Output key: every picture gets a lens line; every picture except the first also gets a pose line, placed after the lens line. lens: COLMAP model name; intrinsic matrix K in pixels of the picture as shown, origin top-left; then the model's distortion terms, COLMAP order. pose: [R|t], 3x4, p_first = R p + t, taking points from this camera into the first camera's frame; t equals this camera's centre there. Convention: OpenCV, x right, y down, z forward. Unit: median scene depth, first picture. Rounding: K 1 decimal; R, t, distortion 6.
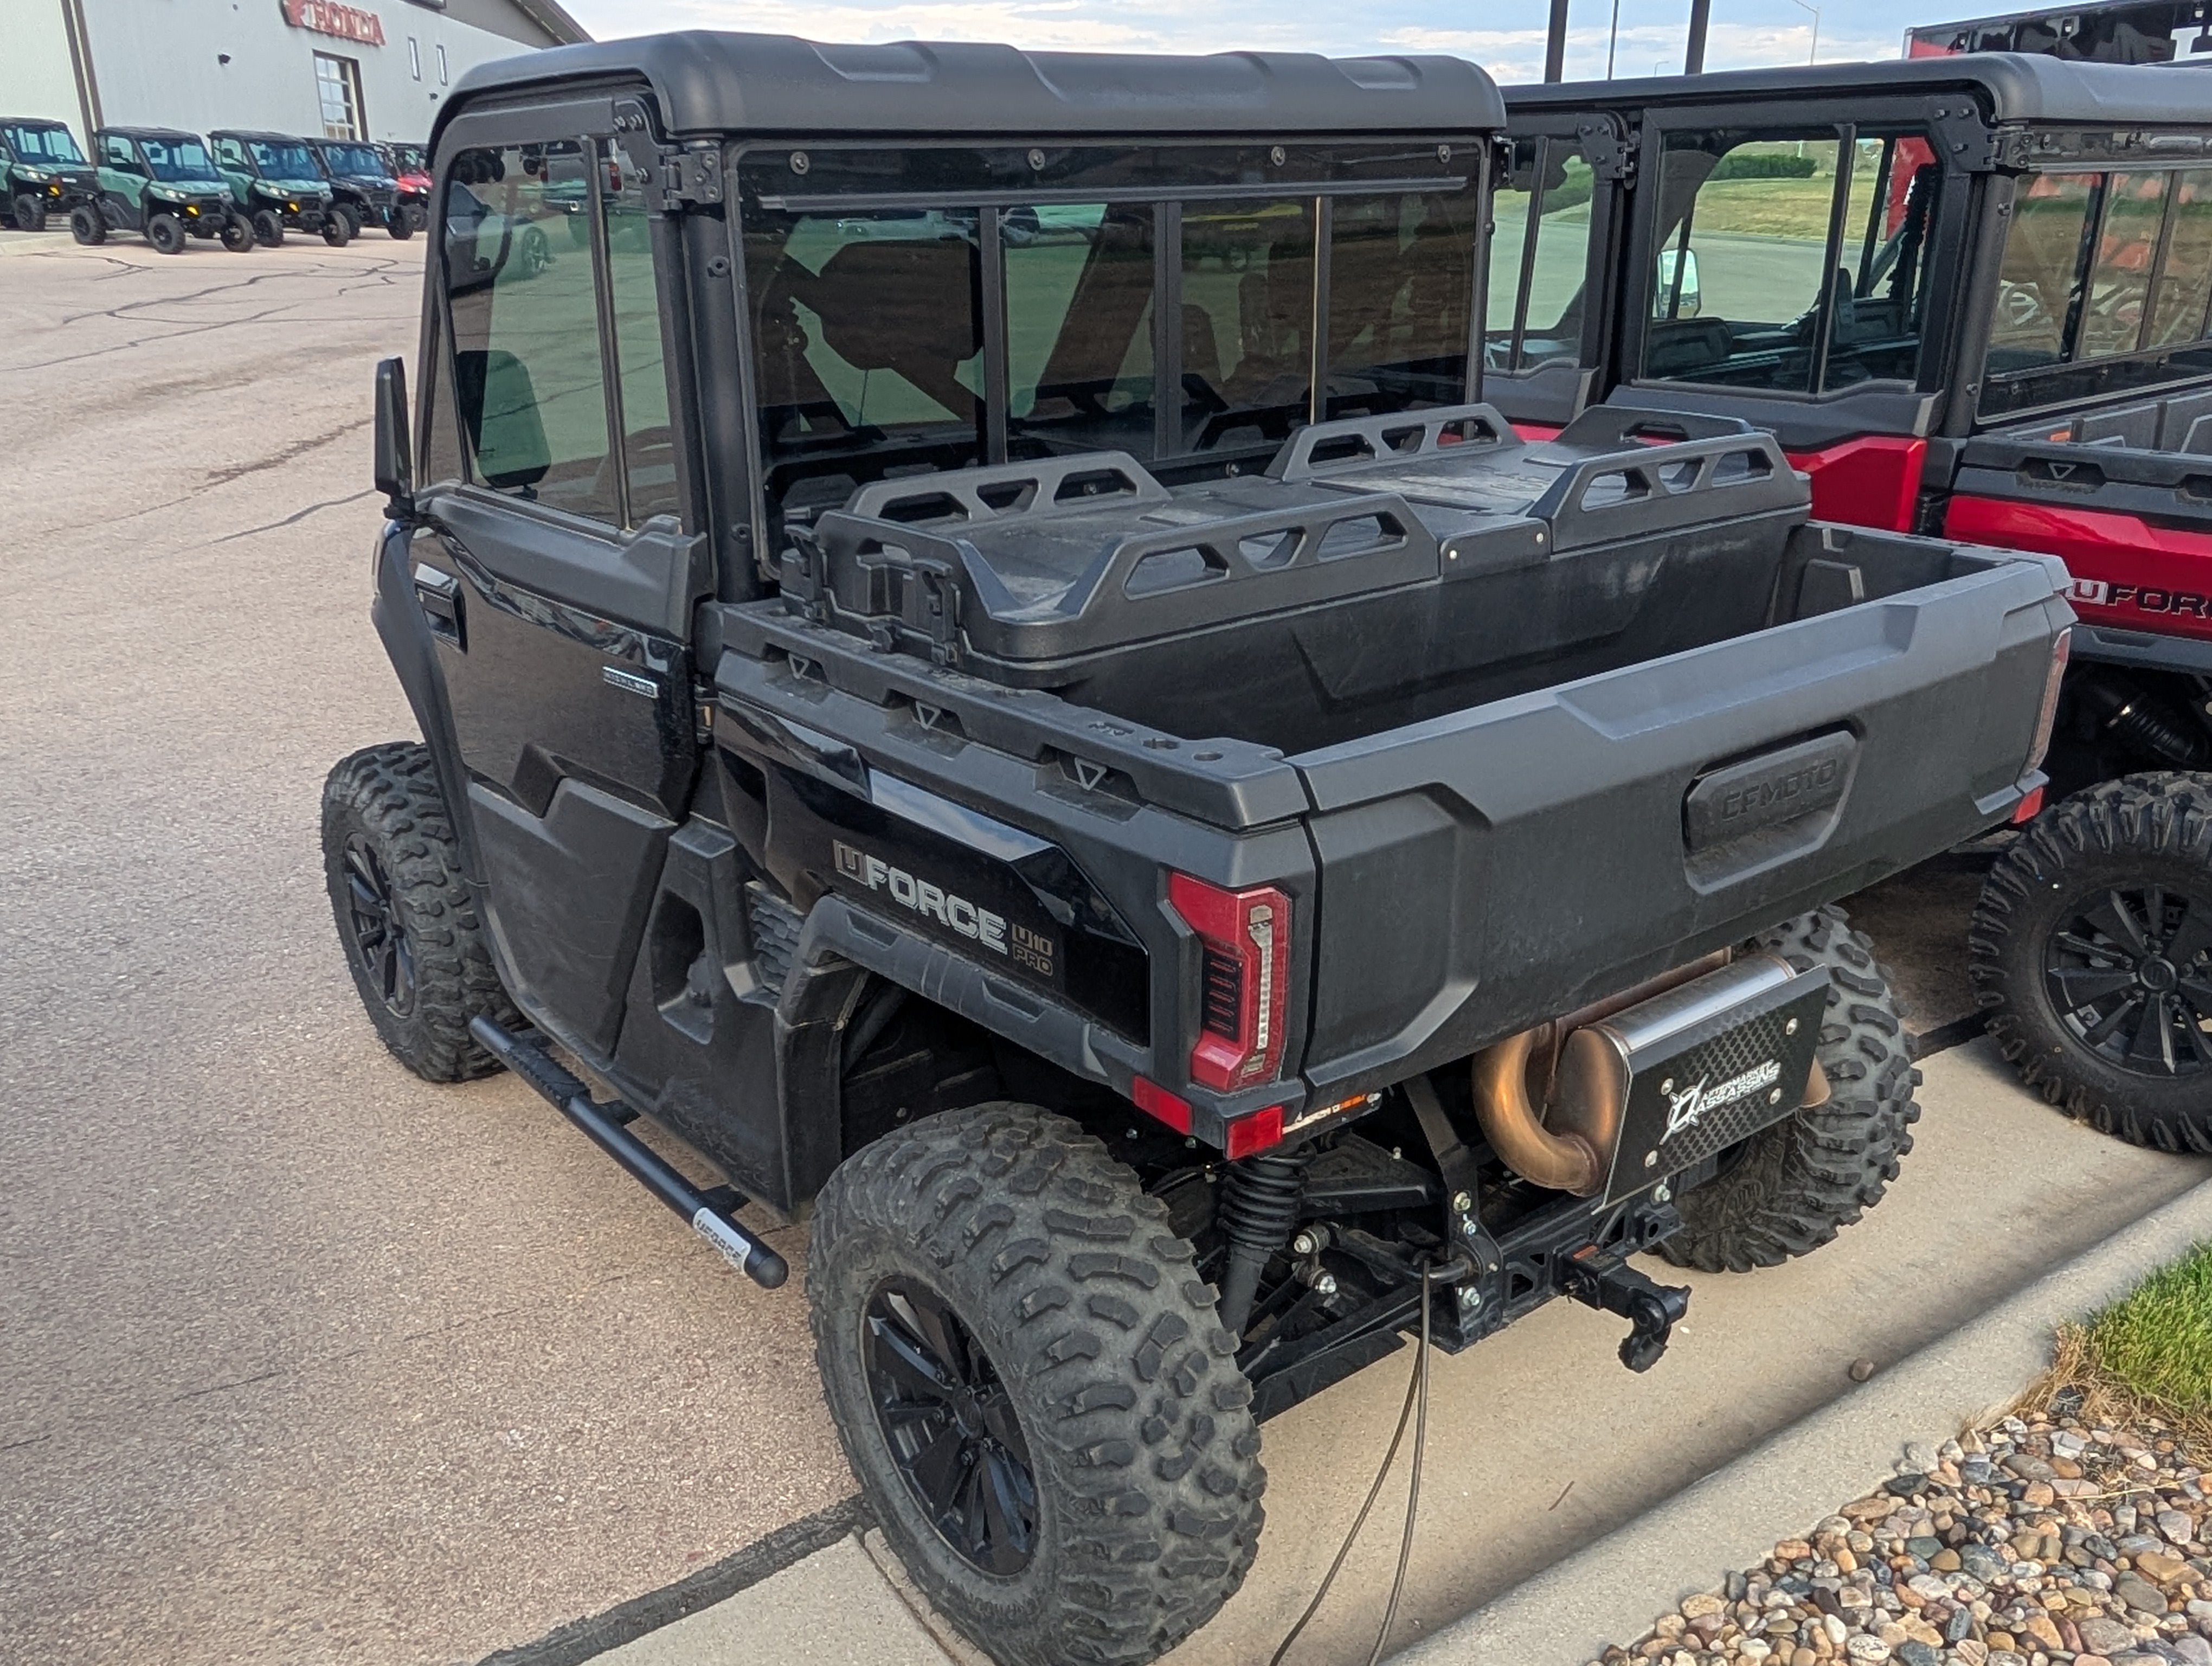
lens RADIAL K [[1822.8, 0, 1097.3], [0, 1822.8, 930.2], [0, 0, 1]] dist [0.002898, 0.000126]
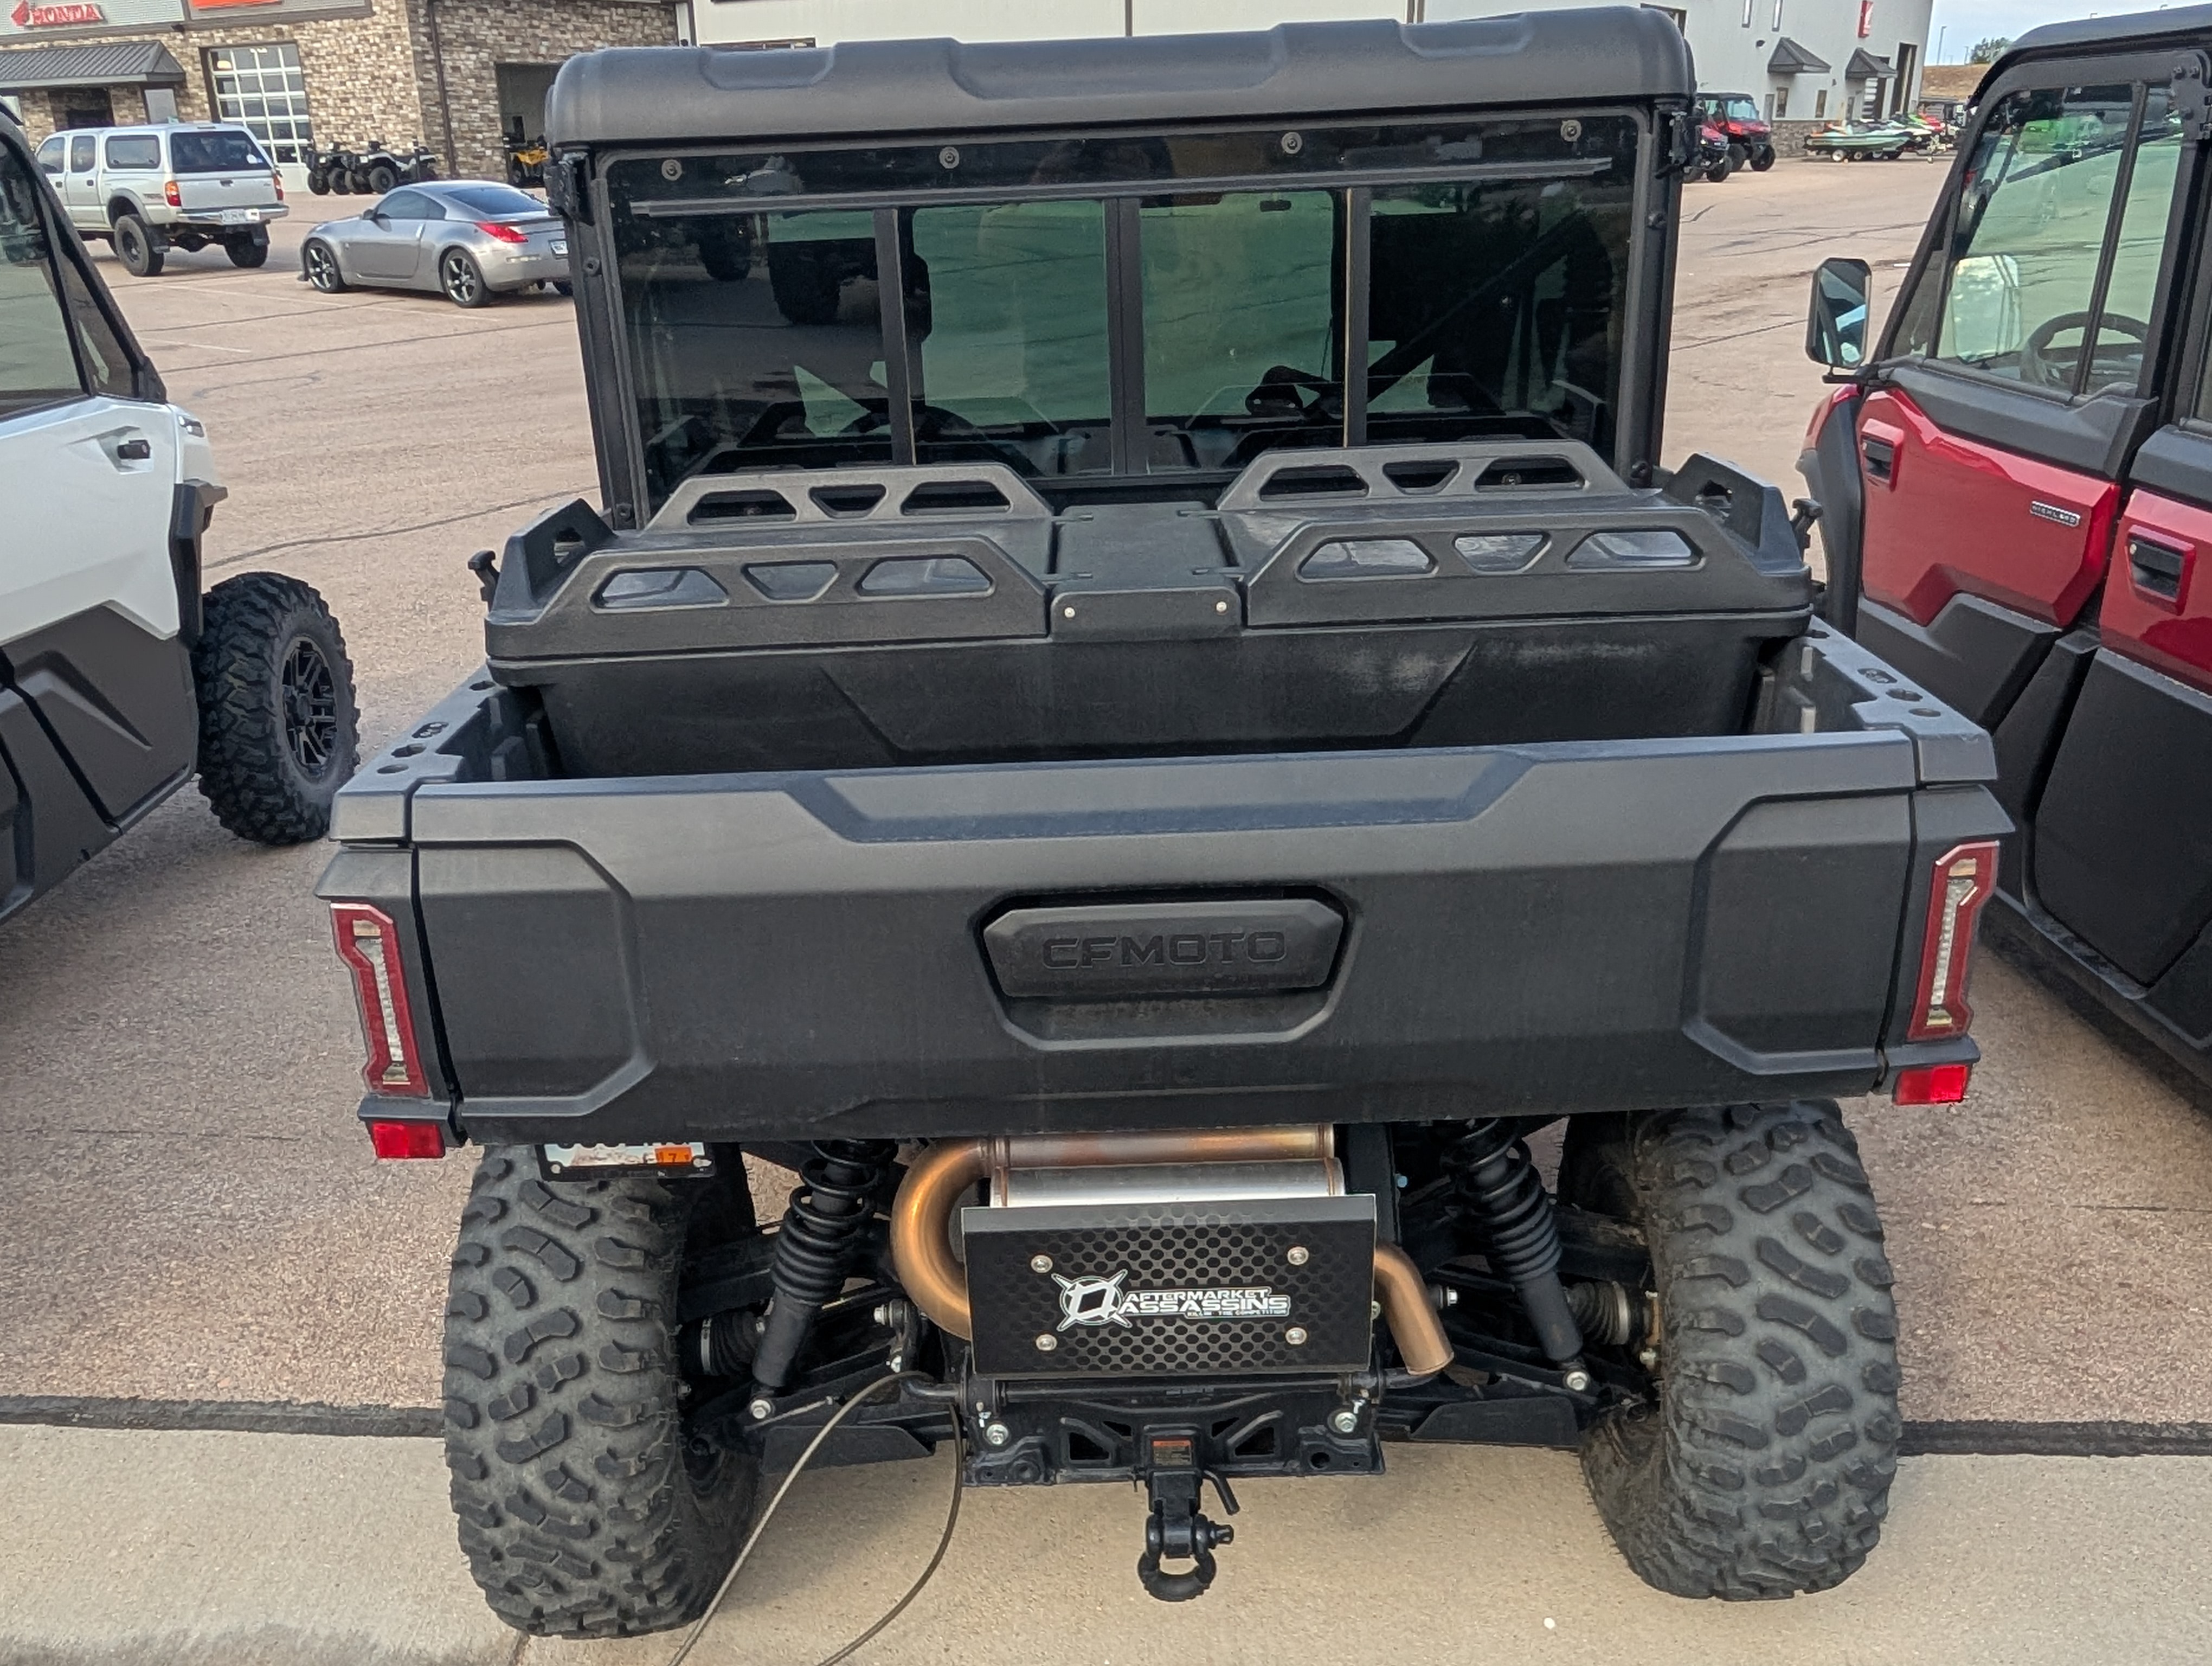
lens RADIAL K [[1822.8, 0, 1097.3], [0, 1822.8, 930.2], [0, 0, 1]] dist [0.002898, 0.000126]
pose [[0.787963, 0.225658, -0.572881, 0.674989], [-0.212228, 0.972942, 0.091336, -0.127465], [0.577991, 0.049611, 0.814534, 0.273917]]
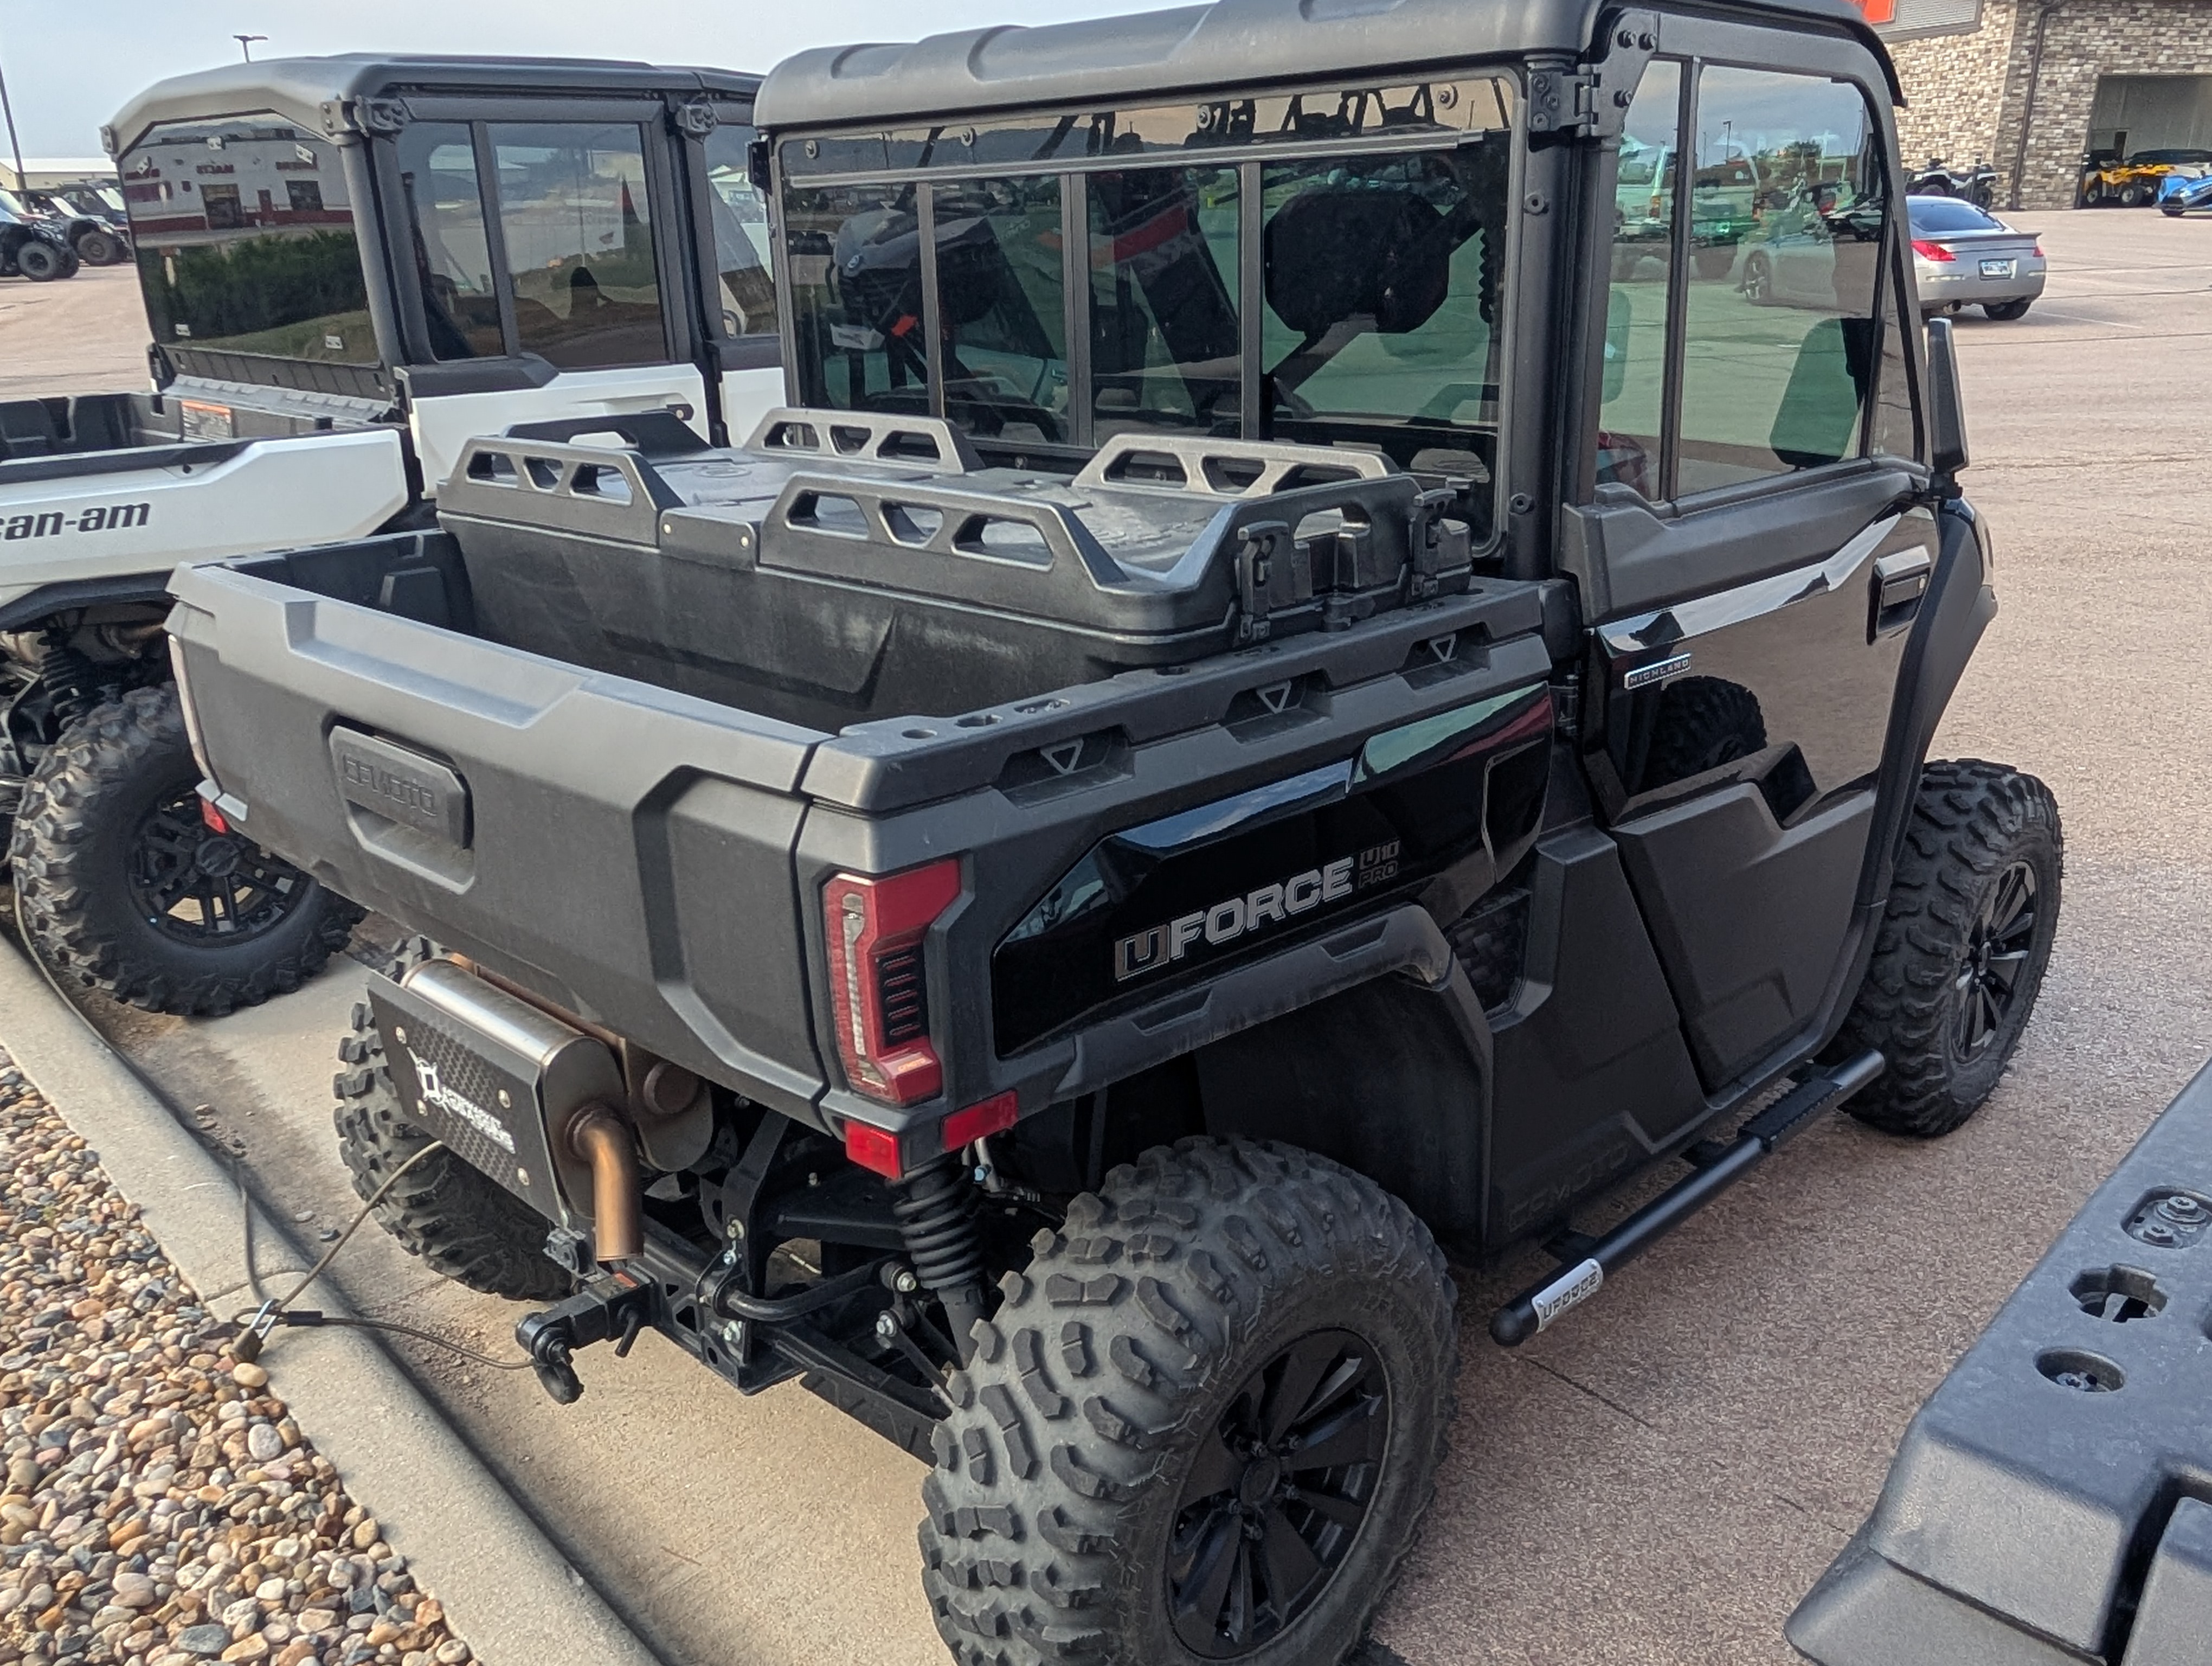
lens RADIAL K [[1822.8, 0, 1097.3], [0, 1822.8, 930.2], [0, 0, 1]] dist [0.002898, 0.000126]
pose [[0.123559, 0.366868, -0.922031, 1.108989], [-0.363932, 0.881163, 0.301838, -0.361848], [0.923194, 0.298261, 0.242391, 0.946327]]
